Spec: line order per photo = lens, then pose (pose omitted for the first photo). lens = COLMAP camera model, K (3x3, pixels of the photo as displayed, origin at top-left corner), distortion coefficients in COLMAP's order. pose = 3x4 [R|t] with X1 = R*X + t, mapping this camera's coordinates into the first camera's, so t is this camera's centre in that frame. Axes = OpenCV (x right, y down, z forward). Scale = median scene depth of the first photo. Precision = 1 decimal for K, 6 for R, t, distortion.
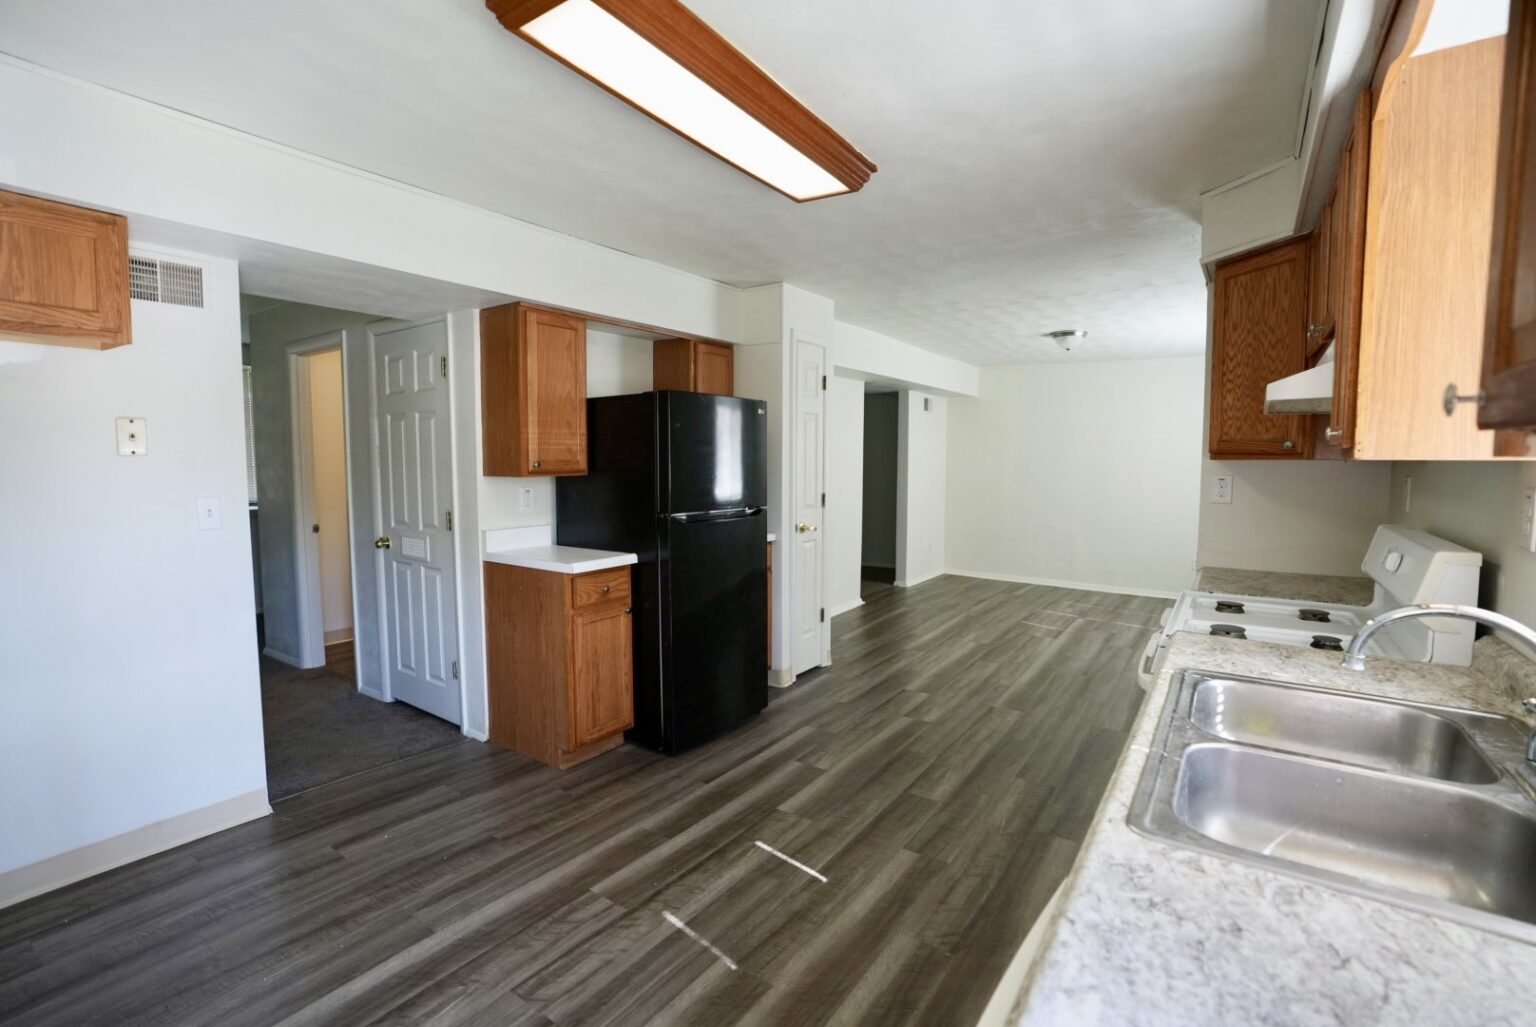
lens RADIAL K [[708.2, 0, 769.5], [0, 708.2, 507.3], [0, 0, 1]] dist [-0.075766, 0.030807]
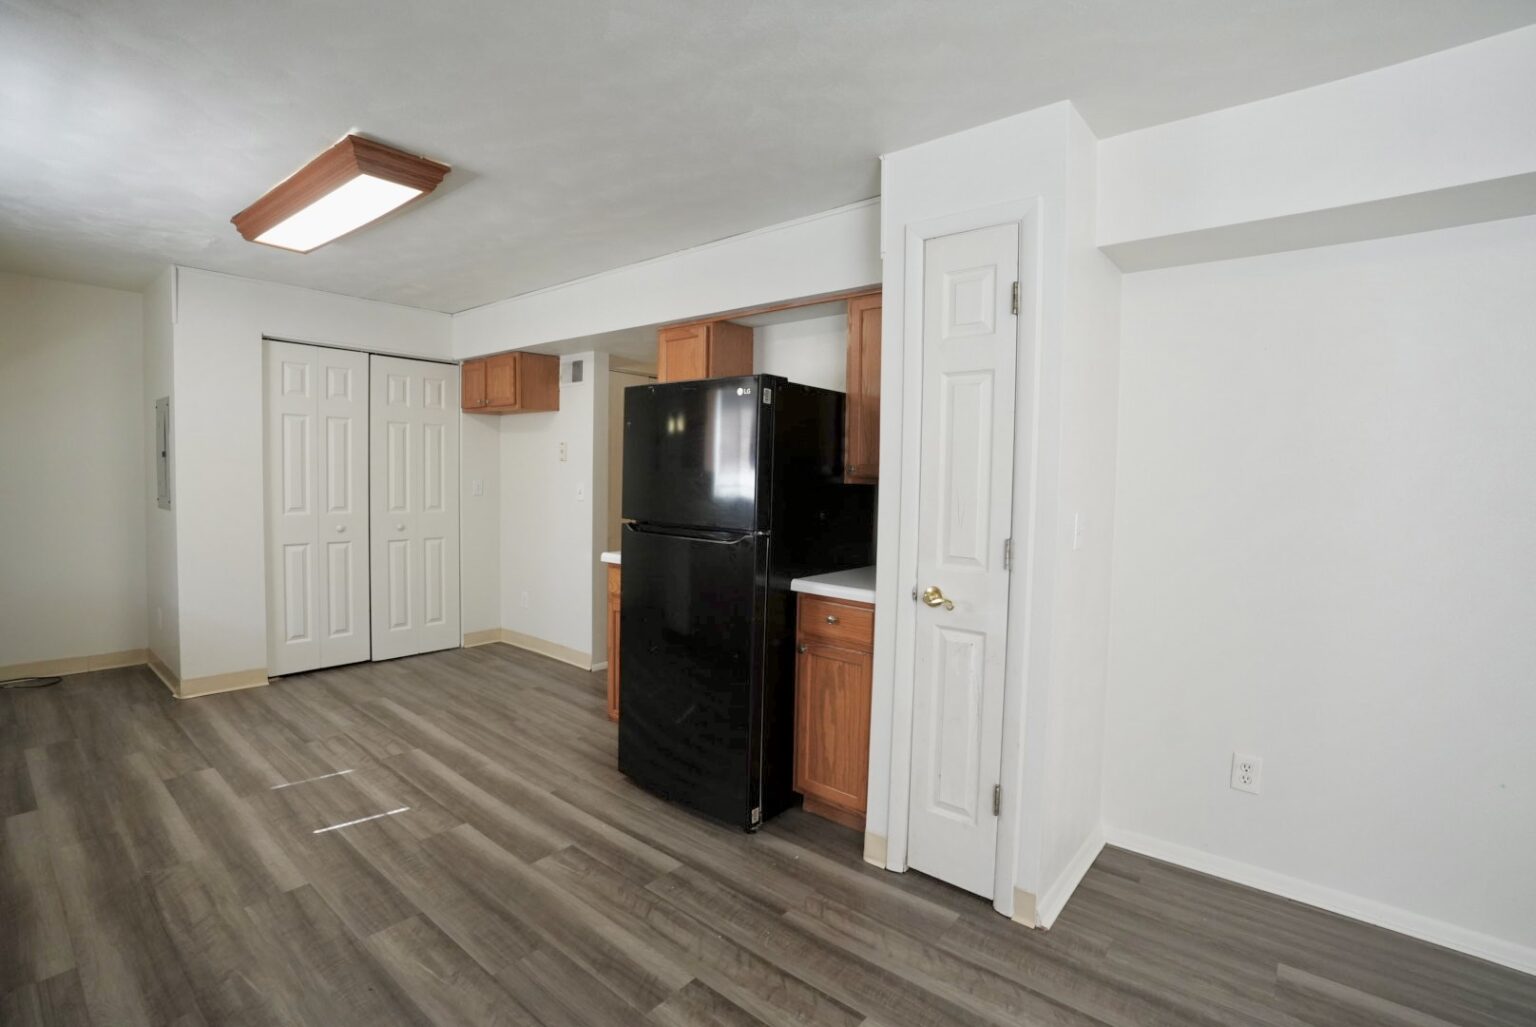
lens RADIAL K [[708.2, 0, 769.5], [0, 708.2, 507.3], [0, 0, 1]] dist [-0.075766, 0.030807]
pose [[-0.089930, 0.044982, -0.994932, 0.797205], [-0.089614, 0.994562, 0.053066, -0.074011], [0.991908, 0.093932, -0.085410, 1.303266]]
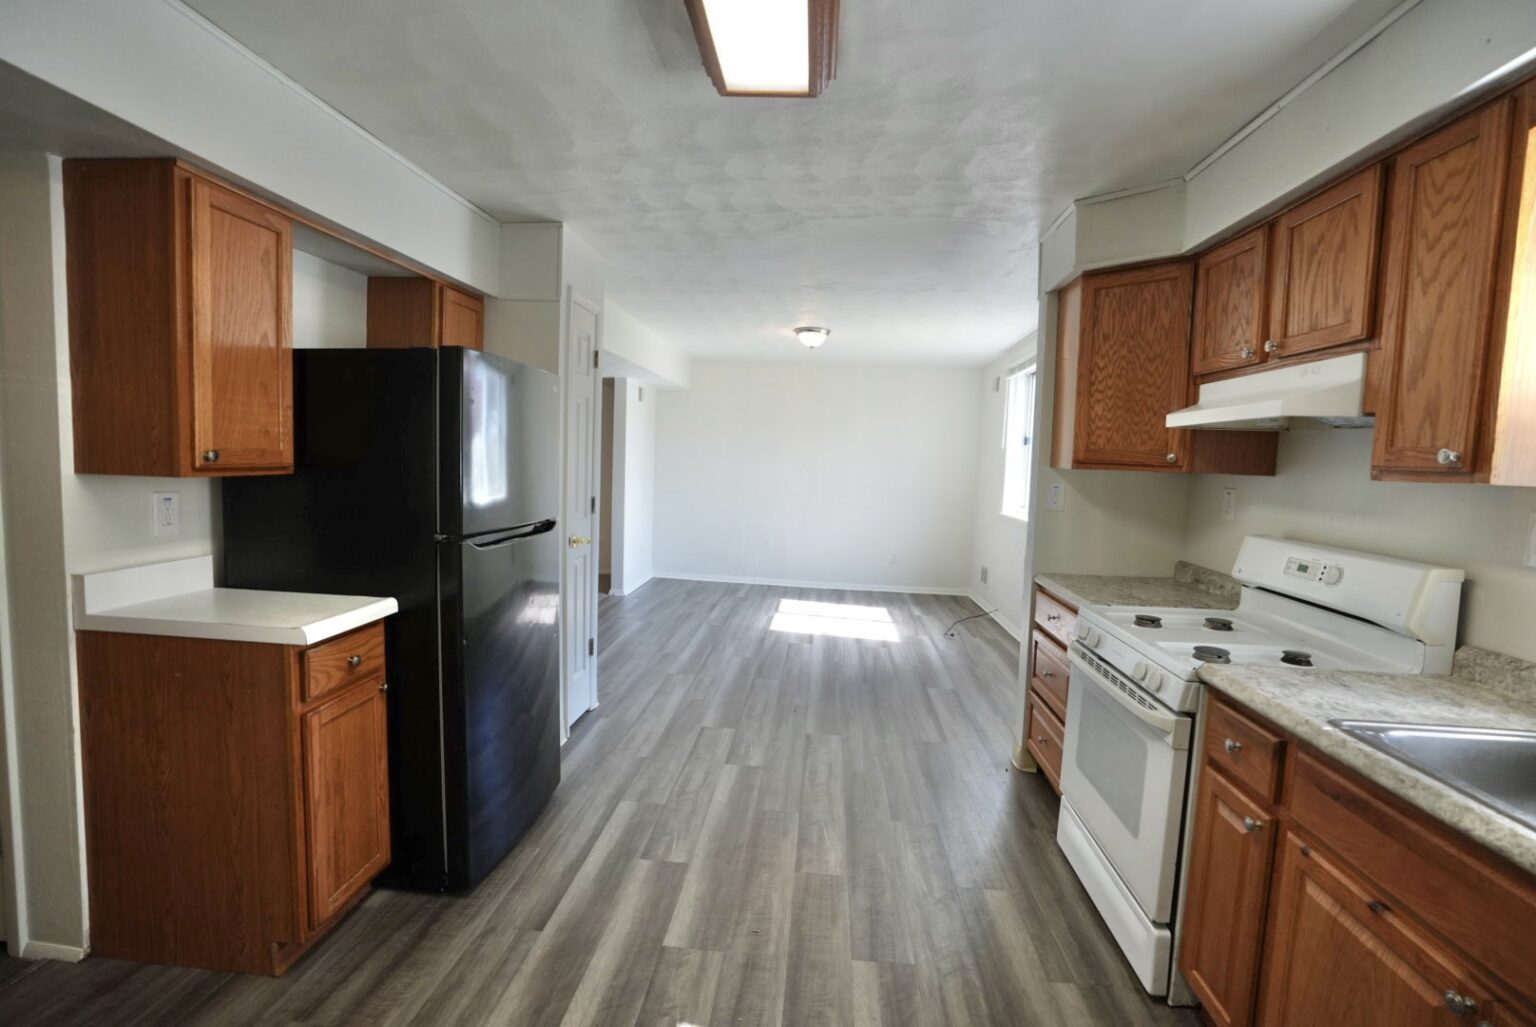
lens RADIAL K [[708.2, 0, 769.5], [0, 708.2, 507.3], [0, 0, 1]] dist [-0.075766, 0.030807]
pose [[0.868463, -0.009814, 0.495656, -0.217690], [0.004233, 0.999914, 0.012381, -0.024540], [-0.495736, -0.008654, 0.868430, 0.301508]]
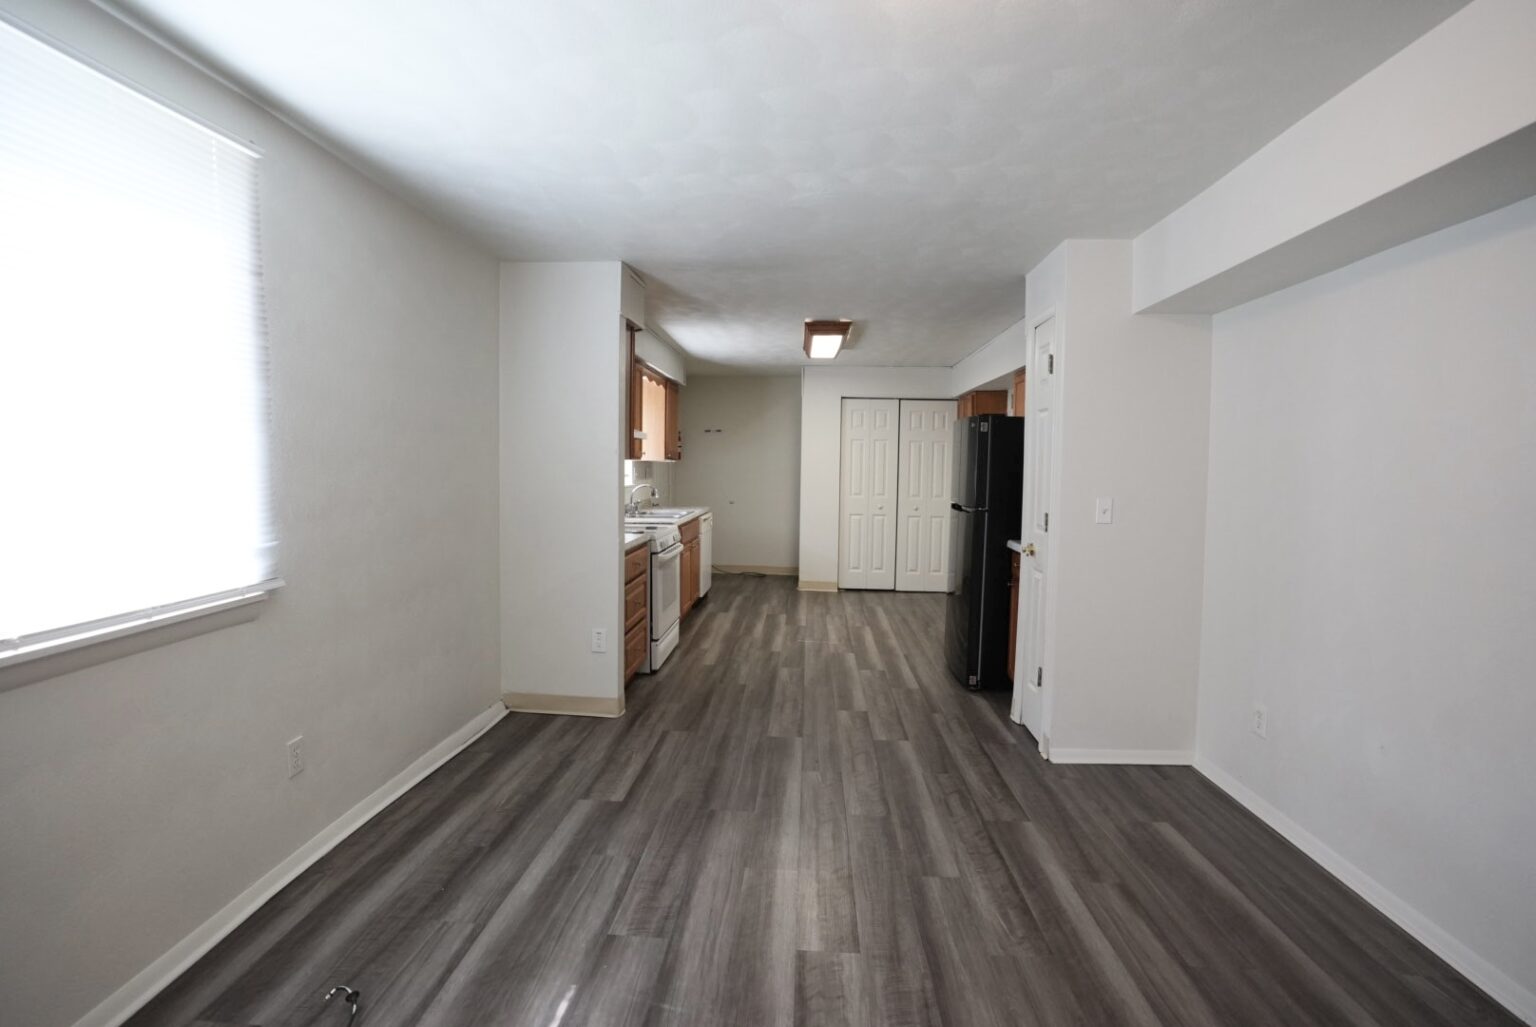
lens RADIAL K [[708.2, 0, 769.5], [0, 708.2, 507.3], [0, 0, 1]] dist [-0.075766, 0.030807]
pose [[-0.857012, 0.018689, -0.514958, 1.035305], [-0.050665, 0.991444, 0.120301, -0.146497], [0.512800, 0.129189, -0.848732, 2.172717]]
